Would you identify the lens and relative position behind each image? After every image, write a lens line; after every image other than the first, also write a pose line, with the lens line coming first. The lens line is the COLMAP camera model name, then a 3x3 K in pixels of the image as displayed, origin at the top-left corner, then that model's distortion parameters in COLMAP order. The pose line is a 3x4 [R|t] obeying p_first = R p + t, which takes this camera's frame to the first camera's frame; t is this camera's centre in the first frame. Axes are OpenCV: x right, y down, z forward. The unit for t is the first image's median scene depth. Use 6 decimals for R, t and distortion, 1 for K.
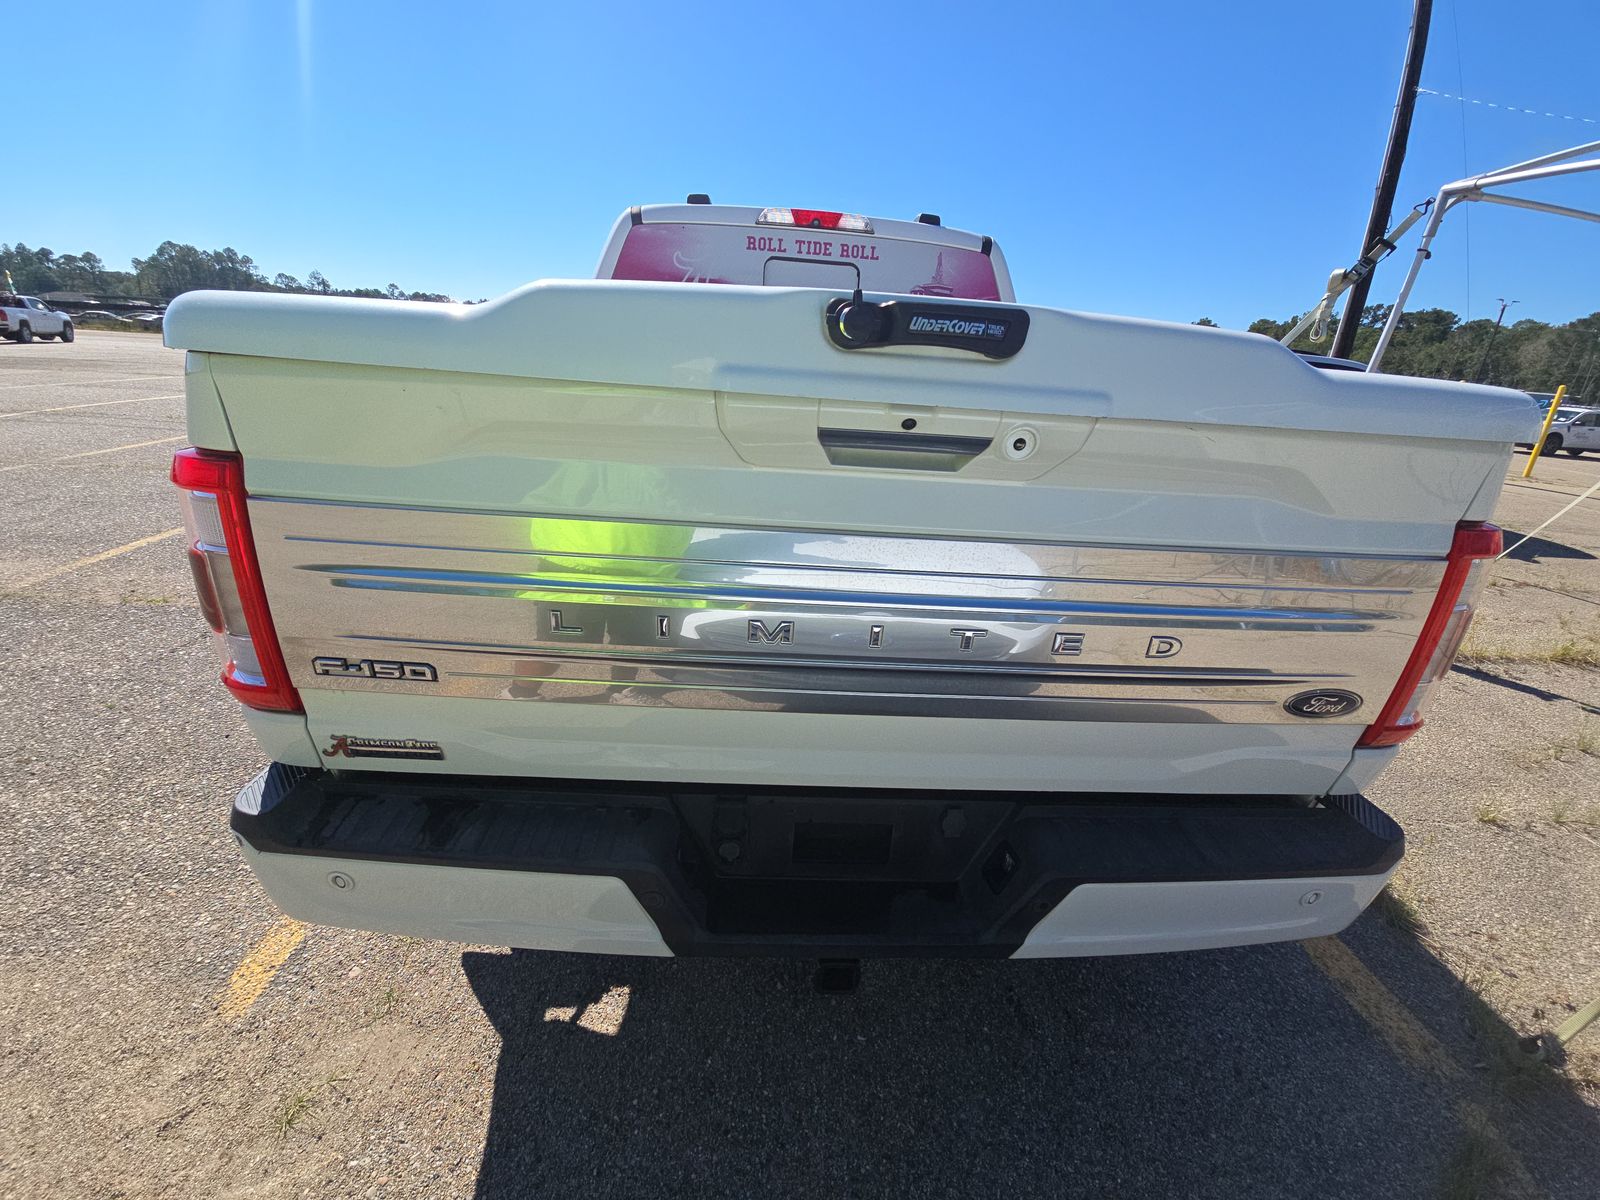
lens RADIAL K [[657.0, 0, 800.0], [0, 657.0, 600.0], [0, 0, 1]] dist [0.032028, -0.020634]
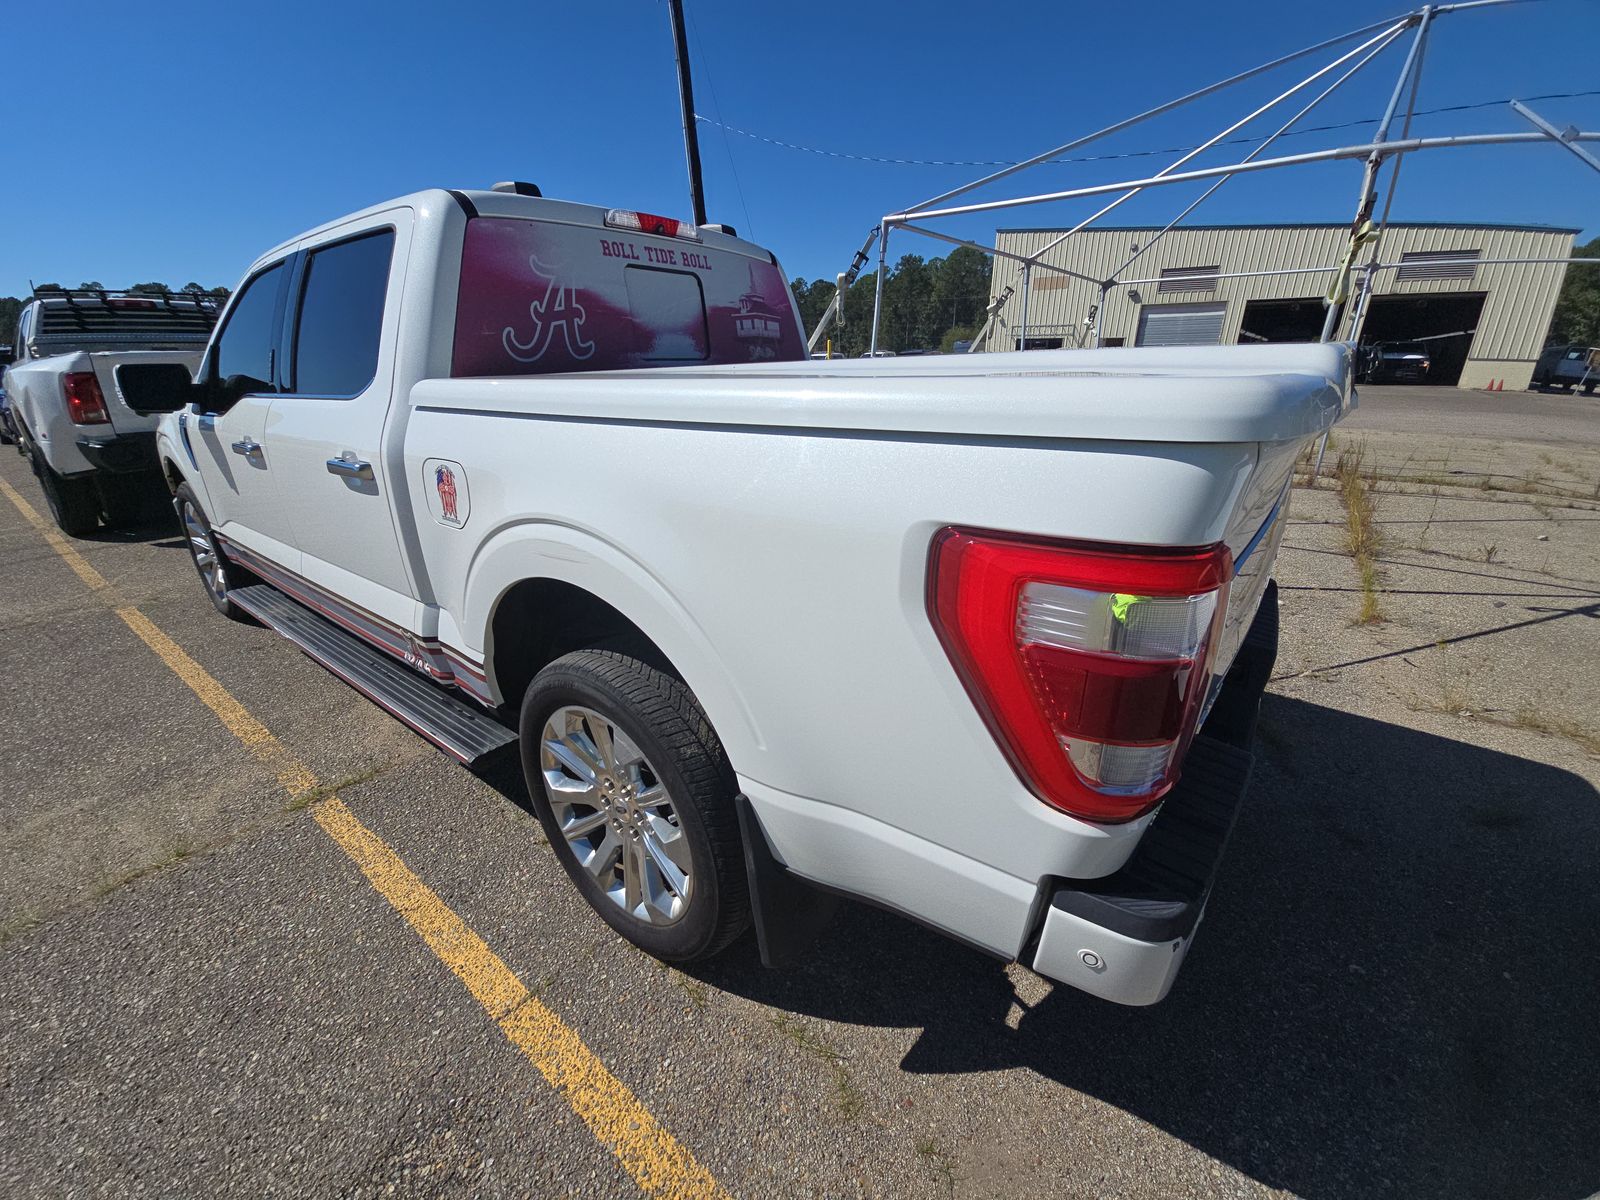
lens RADIAL K [[657.0, 0, 800.0], [0, 657.0, 600.0], [0, 0, 1]] dist [0.032028, -0.020634]
pose [[0.640512, -0.330183, 0.693342, -0.666320], [0.310985, 0.937030, 0.158944, -0.163412], [-0.702163, 0.113814, 0.702861, 0.259160]]
